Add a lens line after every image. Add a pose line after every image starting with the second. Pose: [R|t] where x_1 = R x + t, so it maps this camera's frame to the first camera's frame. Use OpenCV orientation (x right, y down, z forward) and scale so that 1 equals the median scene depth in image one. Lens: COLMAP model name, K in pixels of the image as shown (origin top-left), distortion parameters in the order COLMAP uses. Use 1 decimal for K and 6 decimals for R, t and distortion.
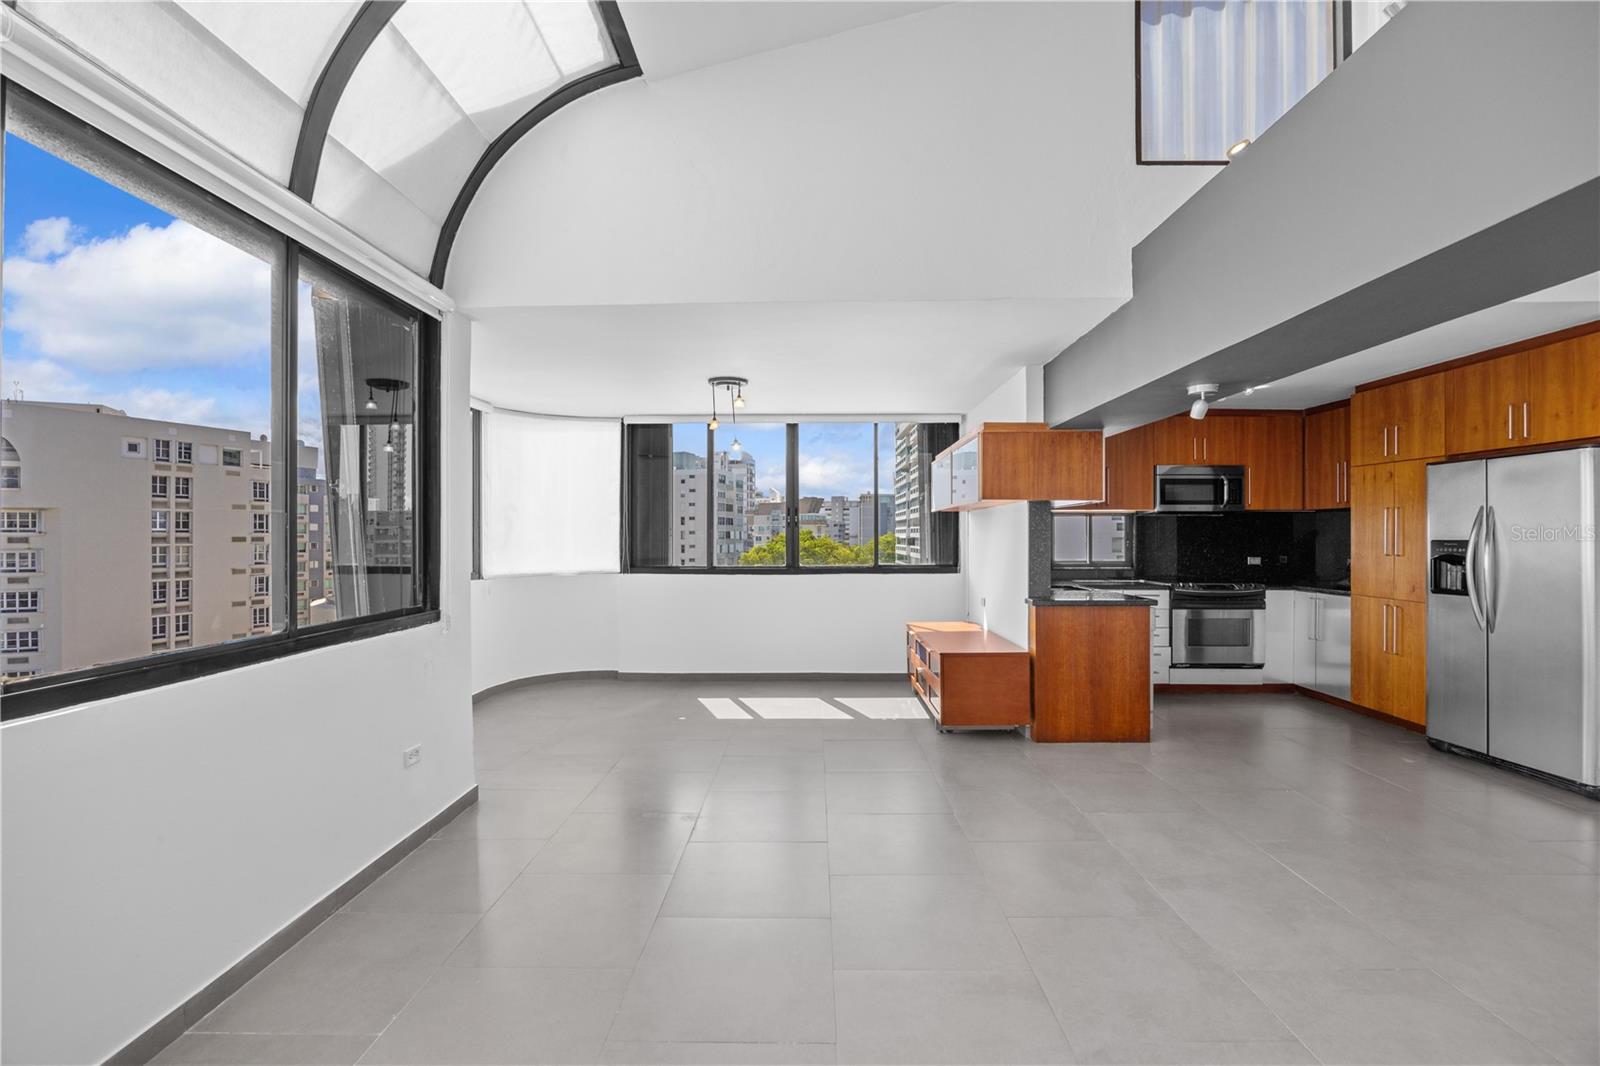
lens RADIAL K [[709.5, 0, 800.0], [0, 709.5, 533.0], [0, 0, 1]] dist [-0.014402, 0.000528]
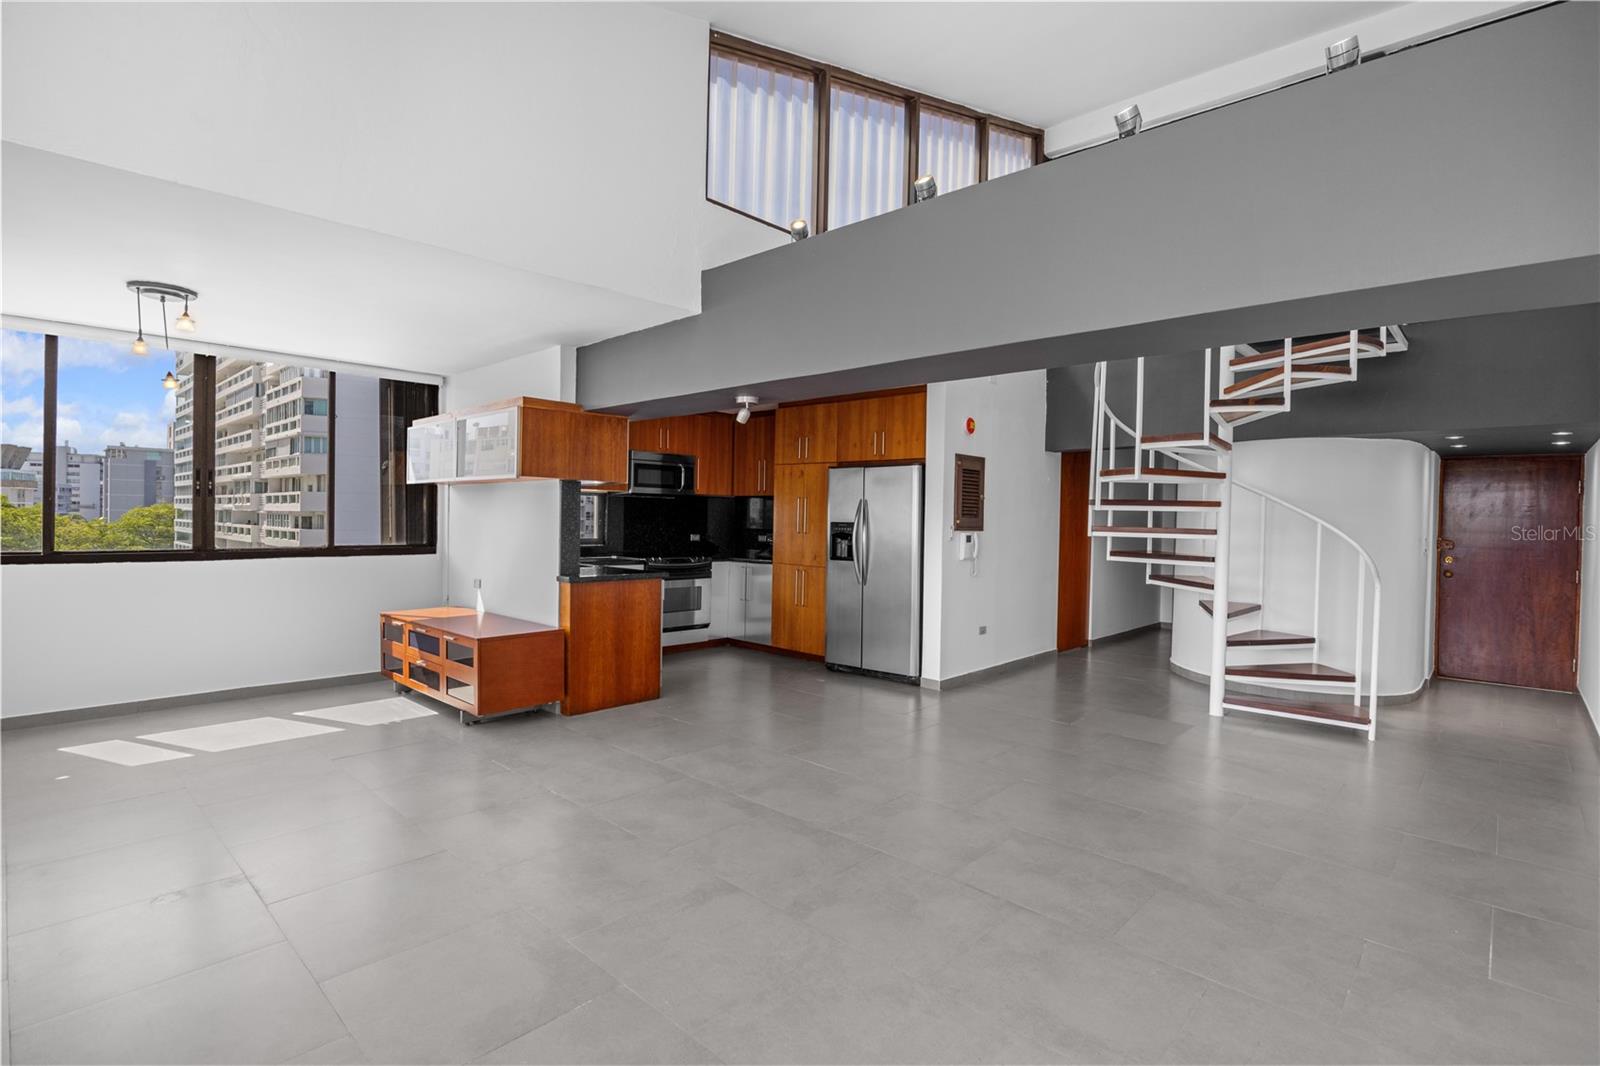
lens RADIAL K [[770.3, 0, 804.9], [0, 770.3, 526.6], [0, 0, 1]] dist [-0.014679, 0.000705]
pose [[0.670435, 0.003810, 0.741959, -0.243009], [-0.020868, 0.999688, 0.013722, -0.000726], [-0.741675, -0.024683, 0.670305, 0.006918]]
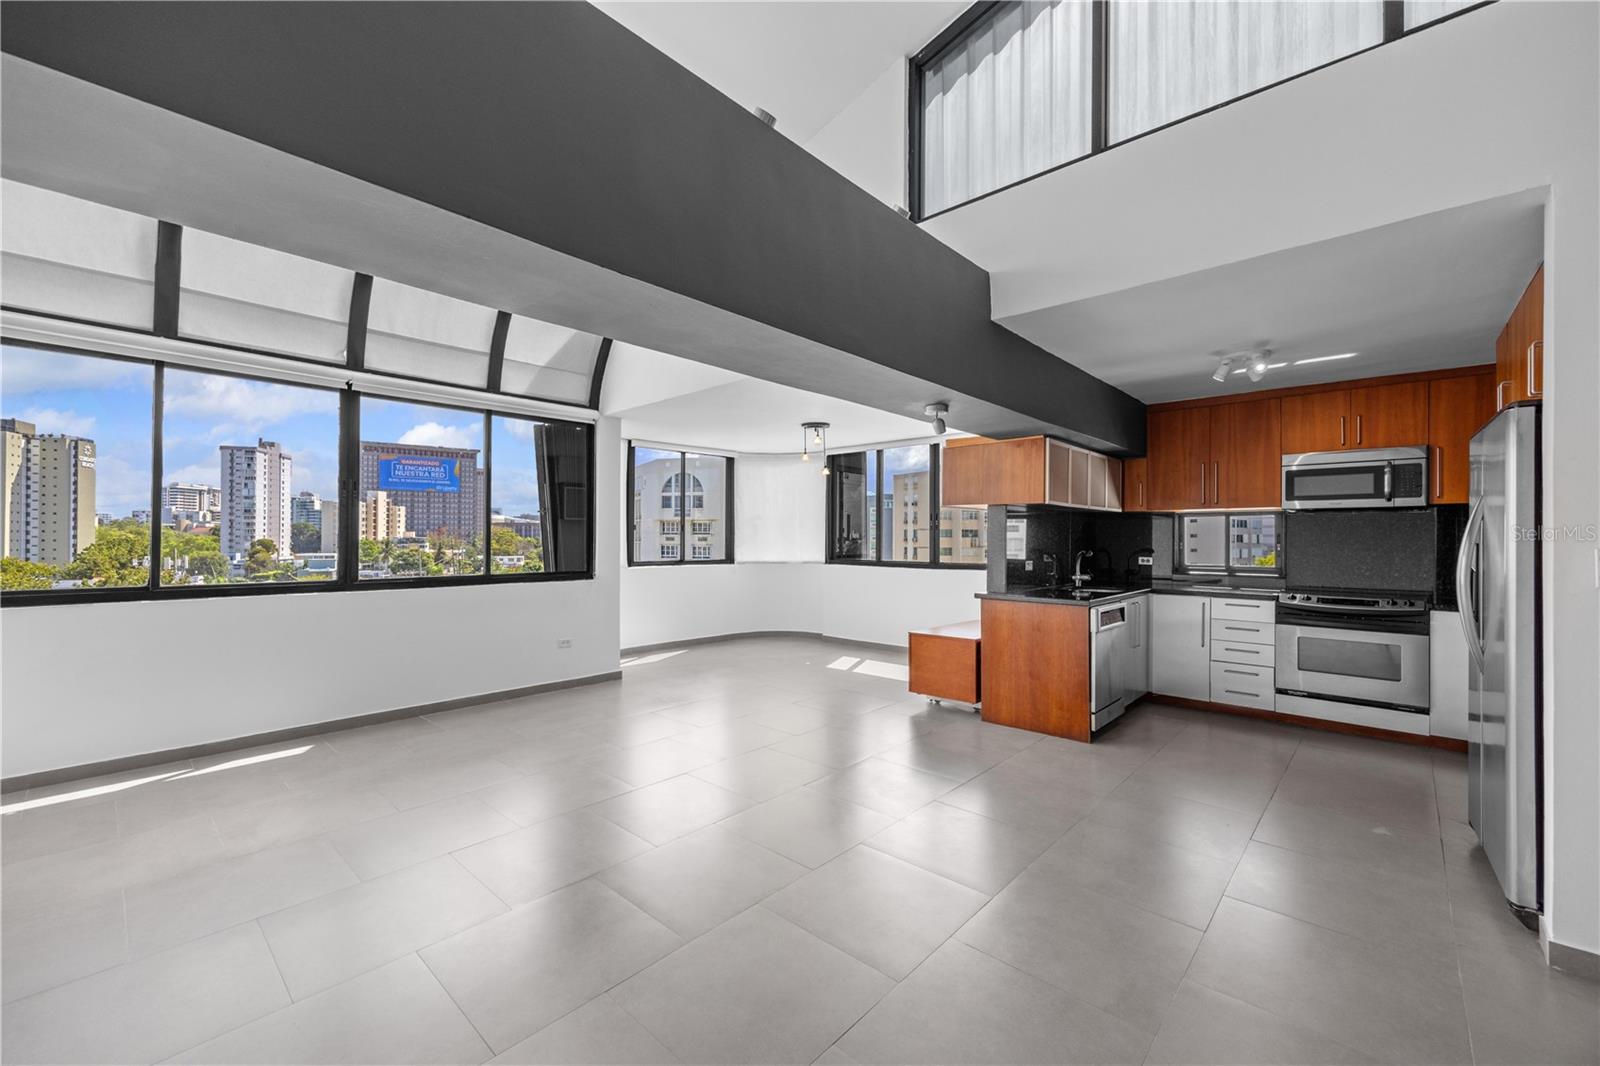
lens RADIAL K [[645.5, 0, 800.0], [0, 645.5, 533.0], [0, 0, 1]] dist [0.008707, 0.000152]
pose [[0.746526, -0.001051, -0.665356, 0.736950], [-0.002061, 0.999990, -0.003892, 0.002846], [0.665353, 0.004276, 0.746516, 0.038306]]
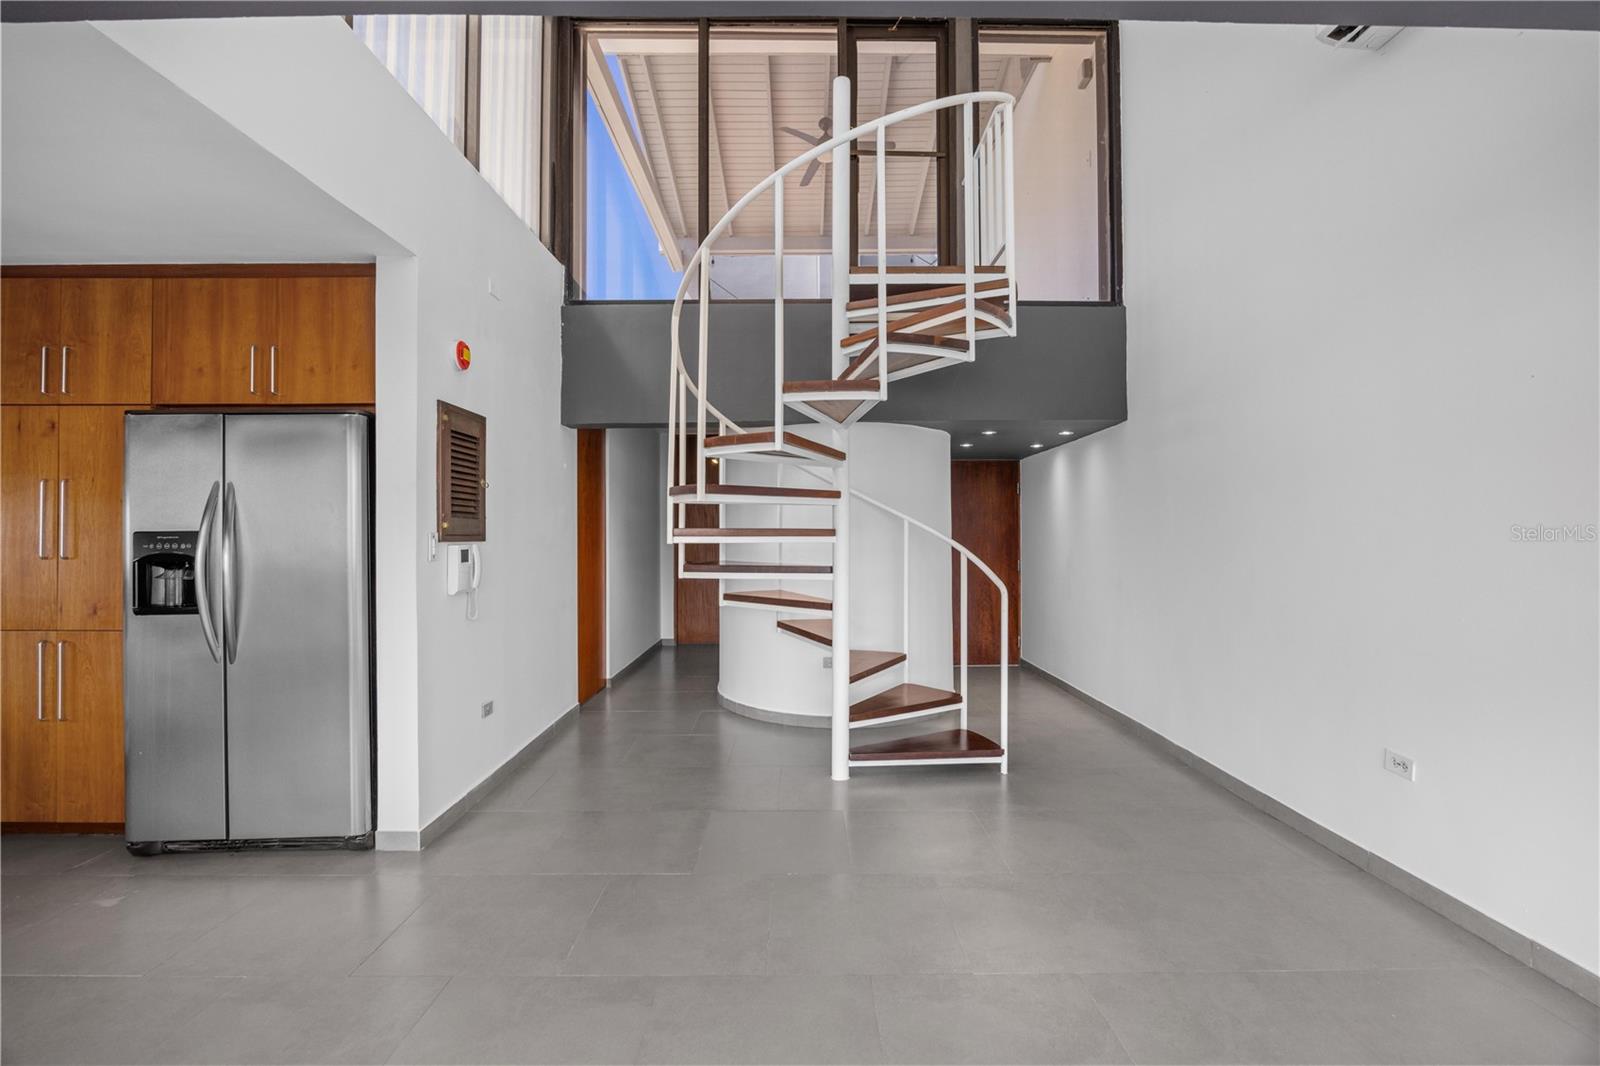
lens RADIAL K [[703.4, 0, 807.1], [0, 703.4, 528.1], [0, 0, 1]] dist [-0.014551, 0.000056]
pose [[-0.024824, 0.006666, 0.999670, 0.225628], [0.001220, 0.999977, -0.006638, 0.010320], [-0.999691, 0.001054, -0.024832, 0.357761]]
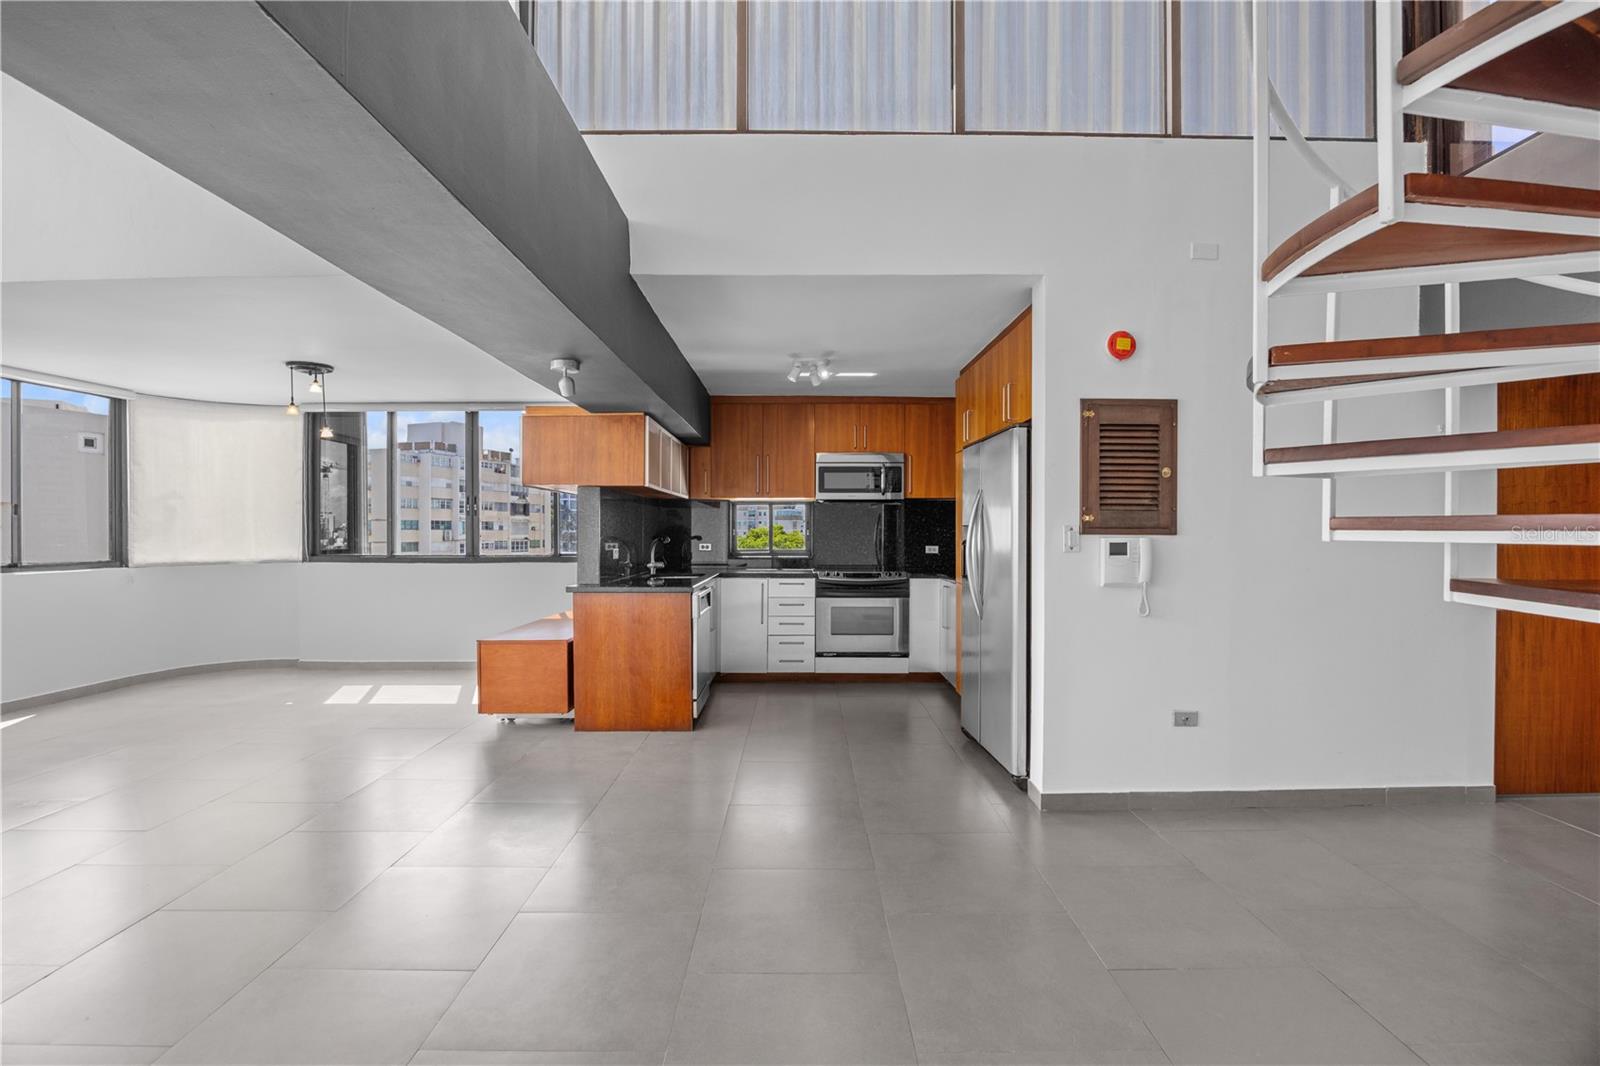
lens RADIAL K [[693.4, 0, 800.0], [0, 693.4, 533.0], [0, 0, 1]] dist [-0.017835, -0.000068]
pose [[0.999868, 0.000137, 0.016257, 0.581223], [-0.000245, 0.999978, 0.006590, 0.012612], [-0.016255, -0.006594, 0.999846, 0.031406]]
